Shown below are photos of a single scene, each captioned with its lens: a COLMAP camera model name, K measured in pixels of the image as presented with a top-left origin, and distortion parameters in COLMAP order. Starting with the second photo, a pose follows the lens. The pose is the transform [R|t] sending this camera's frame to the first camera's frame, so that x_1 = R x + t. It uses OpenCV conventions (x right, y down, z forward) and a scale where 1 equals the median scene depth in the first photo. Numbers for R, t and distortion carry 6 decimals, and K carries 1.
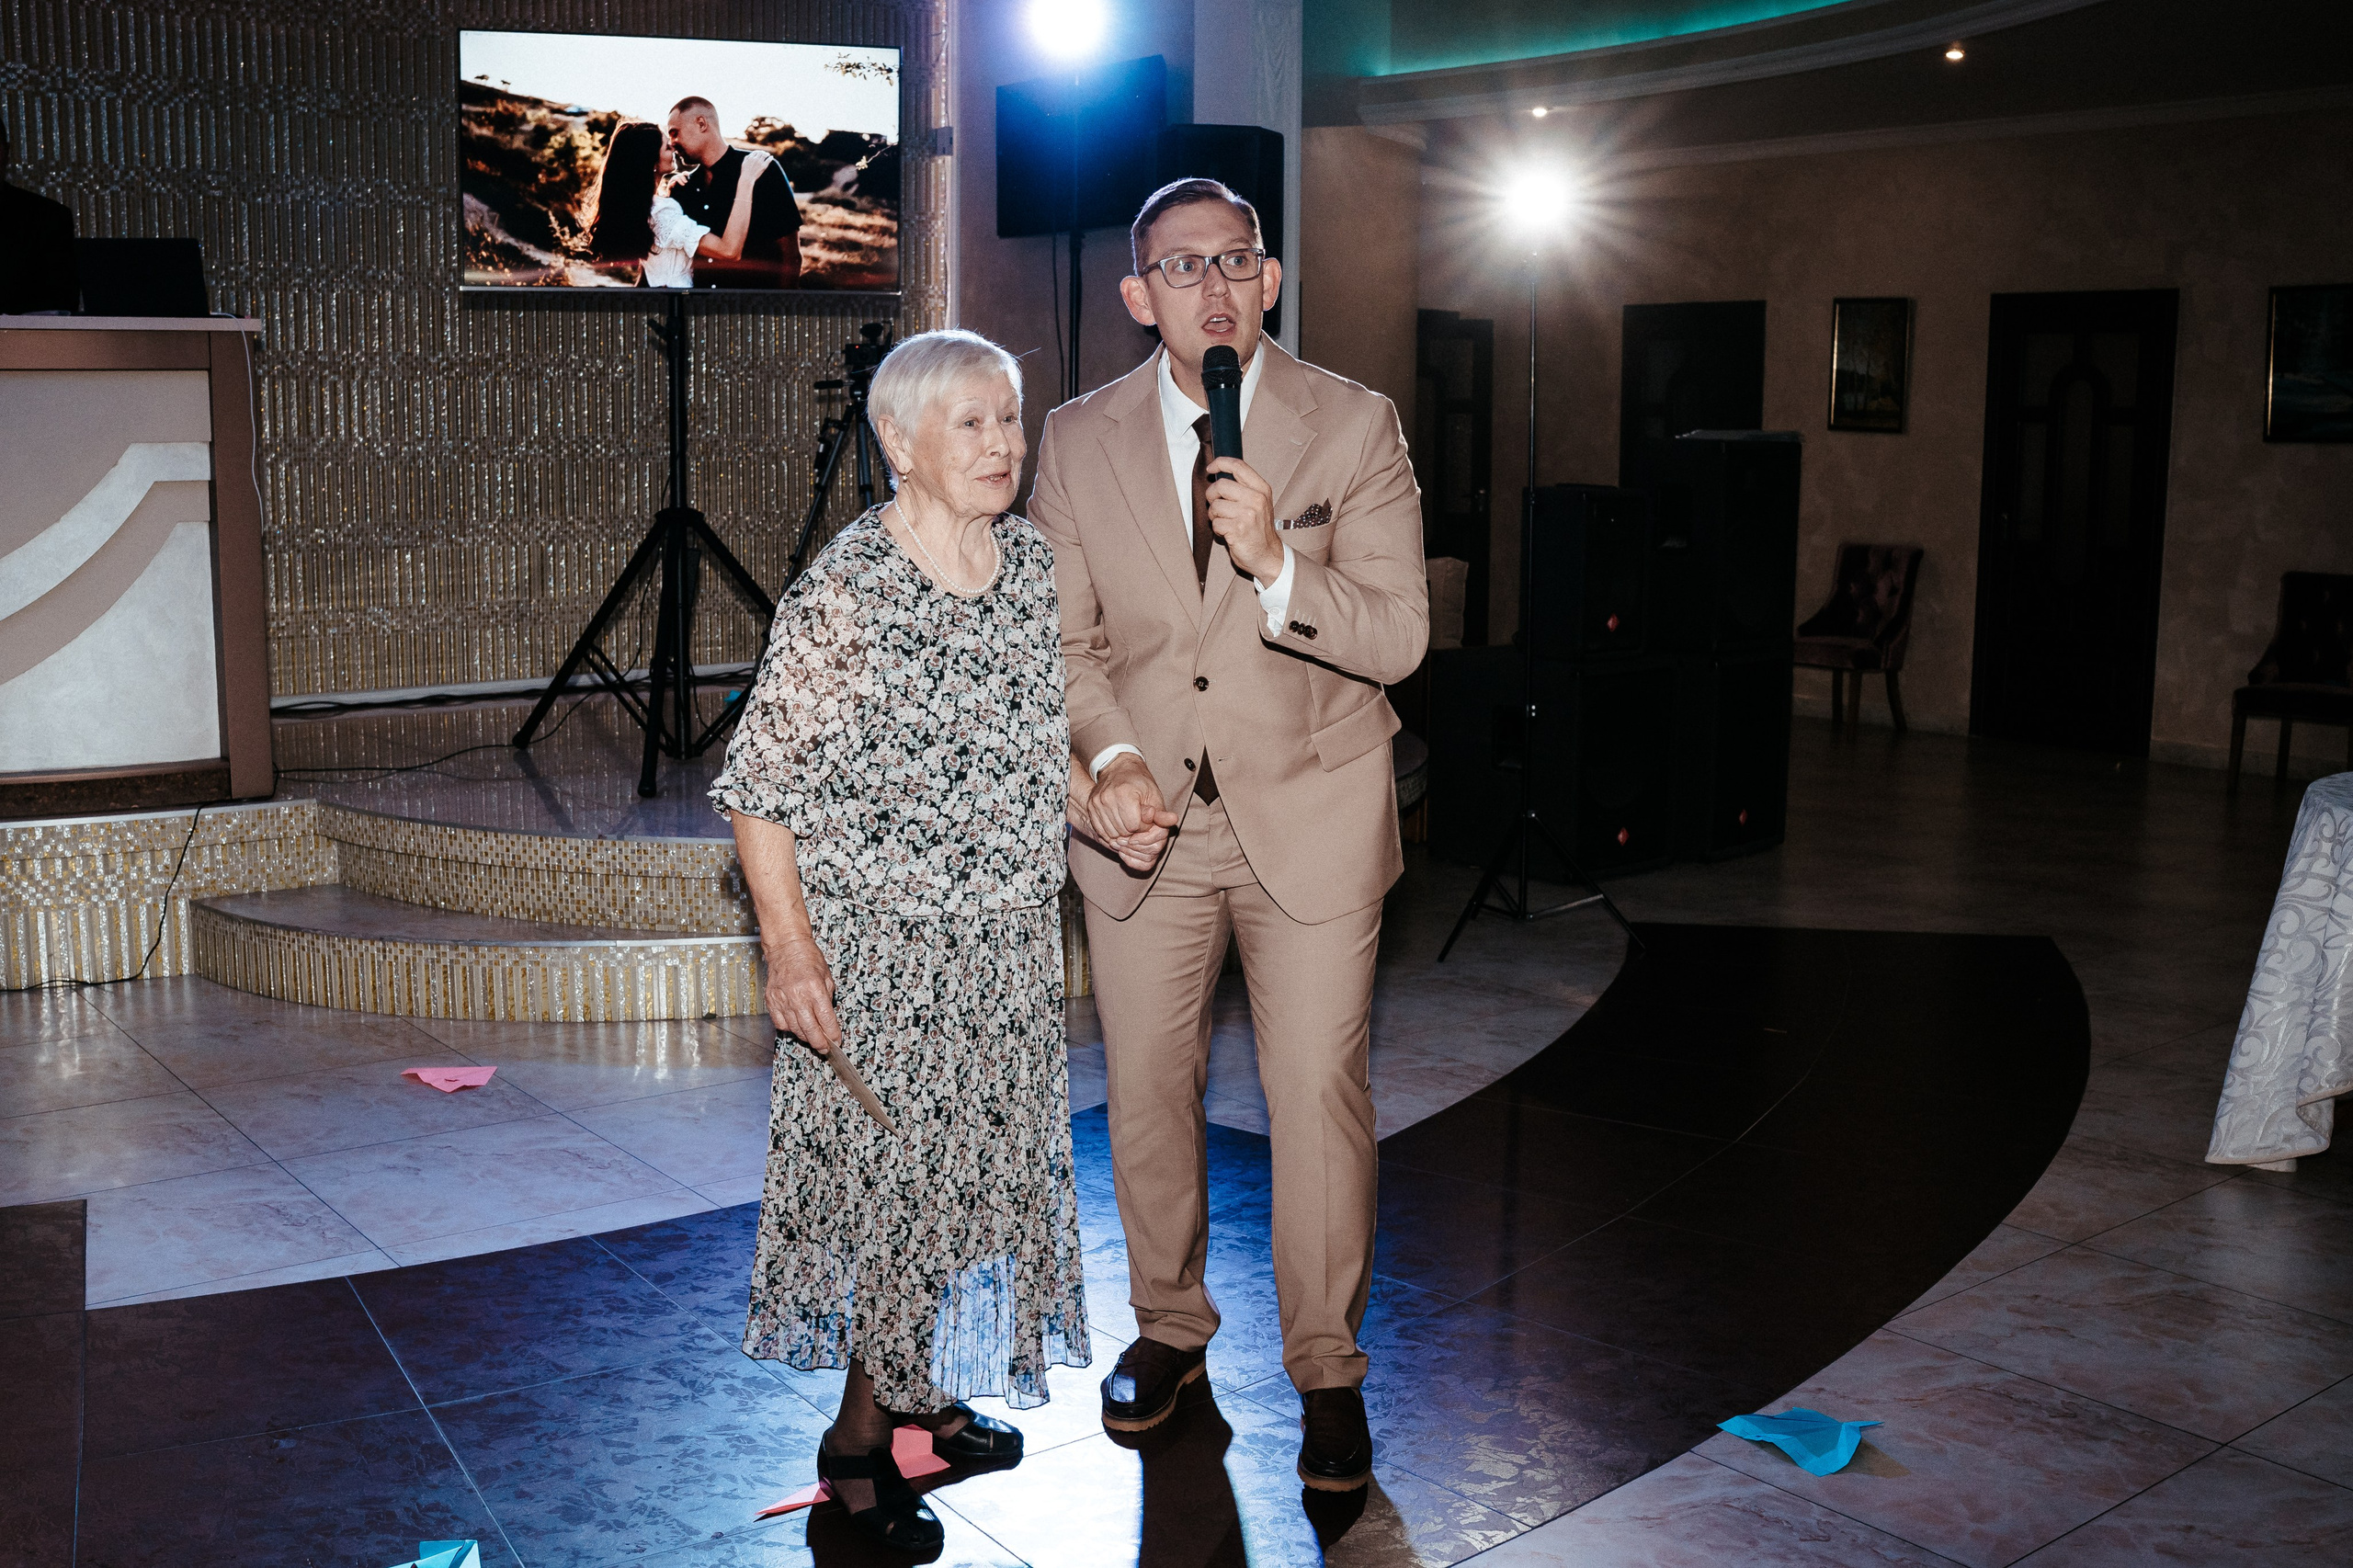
lens RADIAL K [[2353.0, 0, 1176.5], [0, 2353.0, 784.0], [0, 0, 1]] dist [-0.197025, 0.235604]
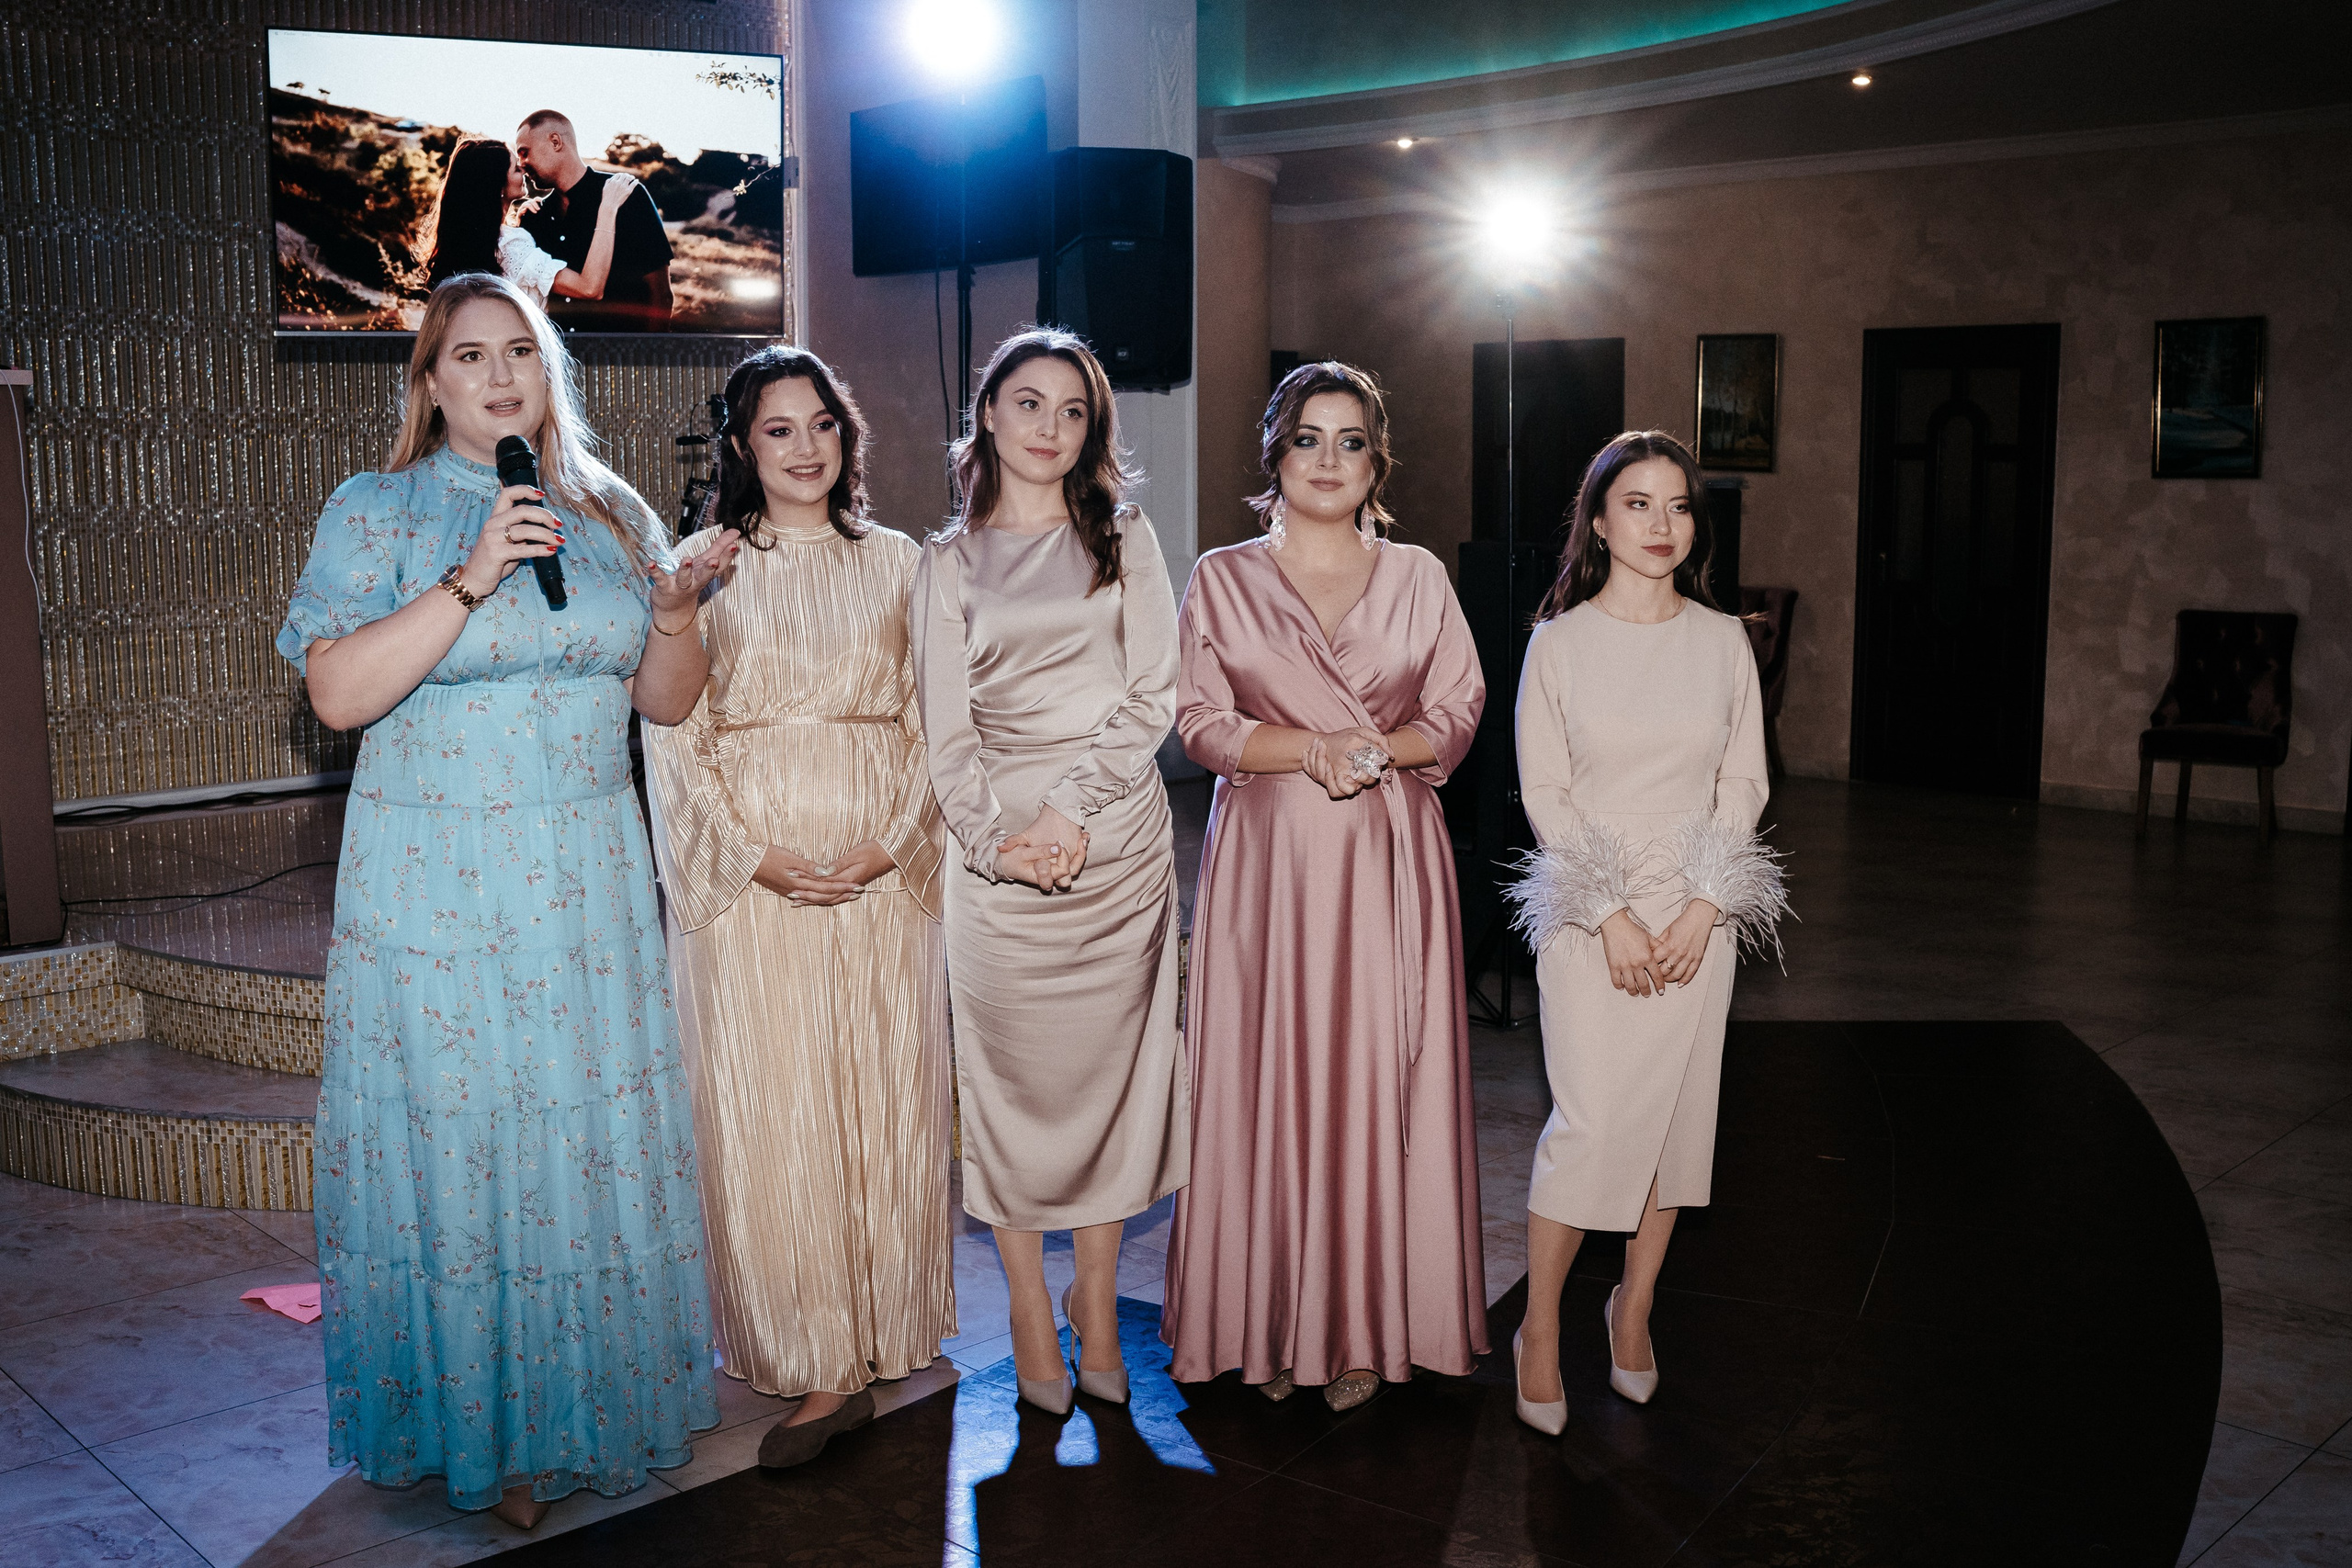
lens RADIAL K [[2264.5, 0, 1176.0], [0, 2264.5, 784.0], [0, 0, 1]] dist [-0.196798, 0.233435]
pose [[0.994116, -0.025857, 0.105192, -0.067439], [0.026987, 0.999592, -0.009340, -0.031345], [-0.104908, 0.012124, 0.994408, 0.154004]]
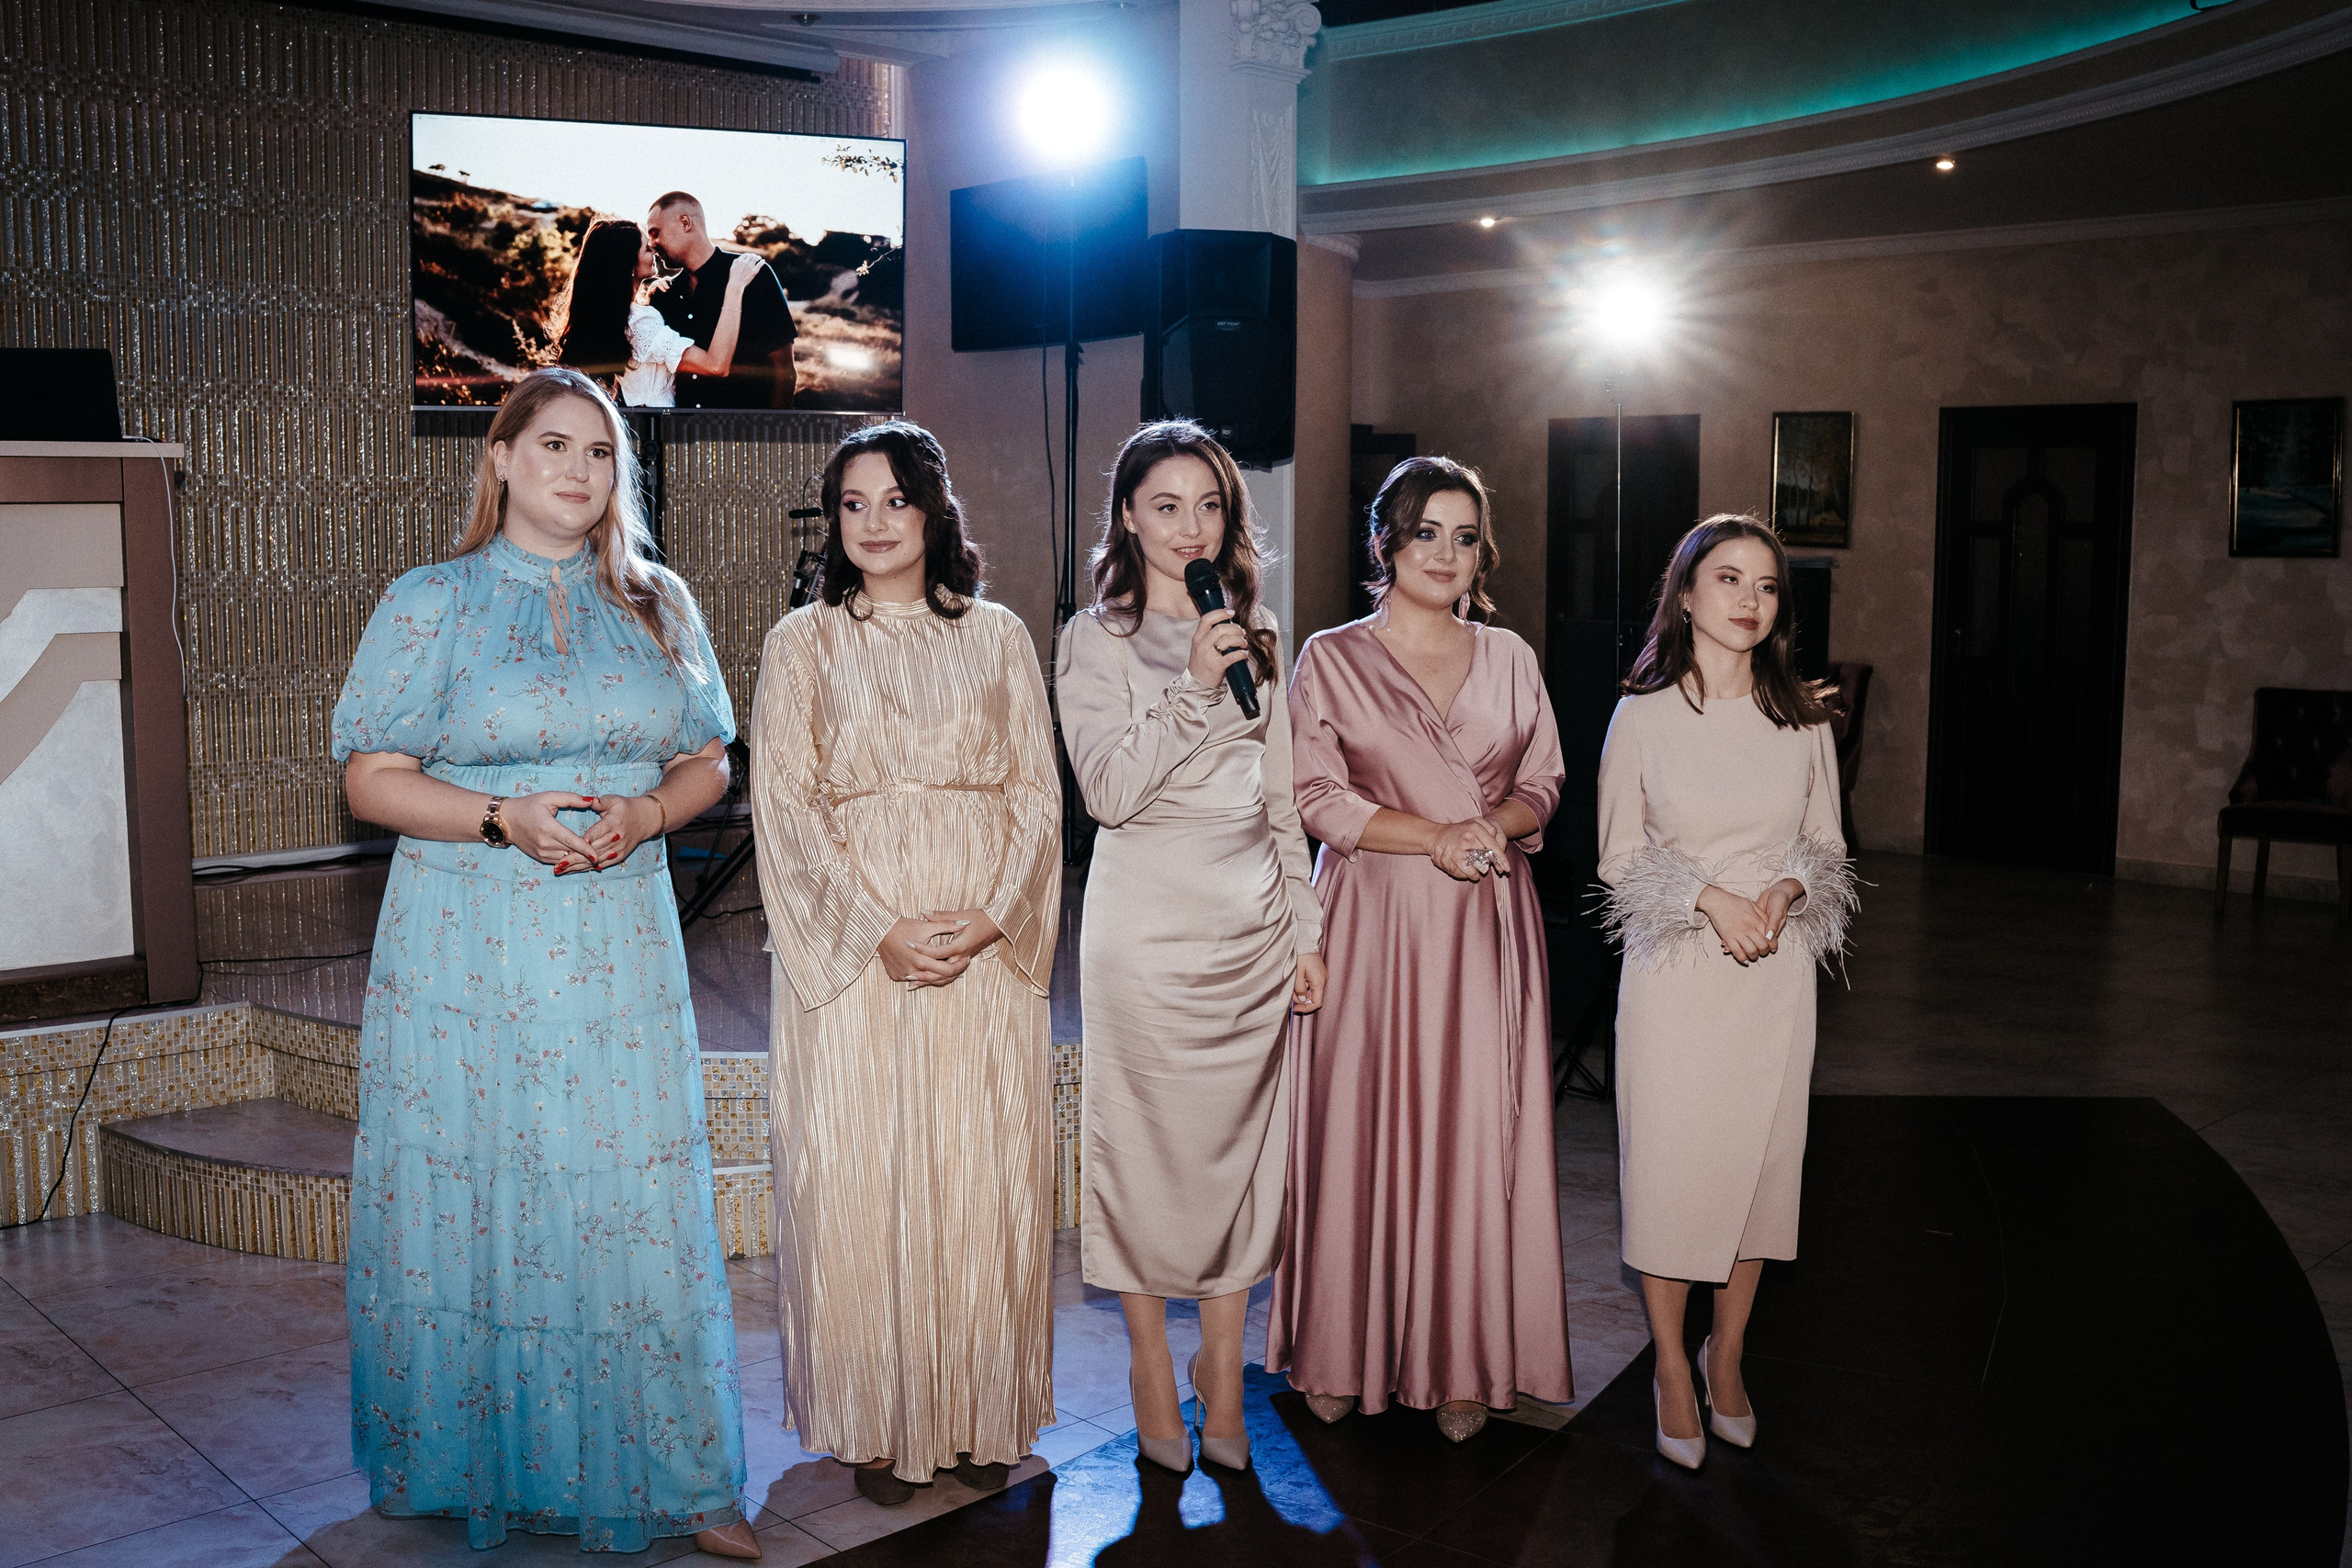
lens RADIAL K [[2264.5, 0, 1176.0], [0, 2264.5, 784.0], [0, 0, 1]] dist [-0.196798, 0.233435]
pose [[0.996113, -0.014161, 0.086939, -0.094940], [0.017536, 0.999117, -0.038176, -0.035155], [-0.086321, 0.039552, 0.995482, 0.142522]]
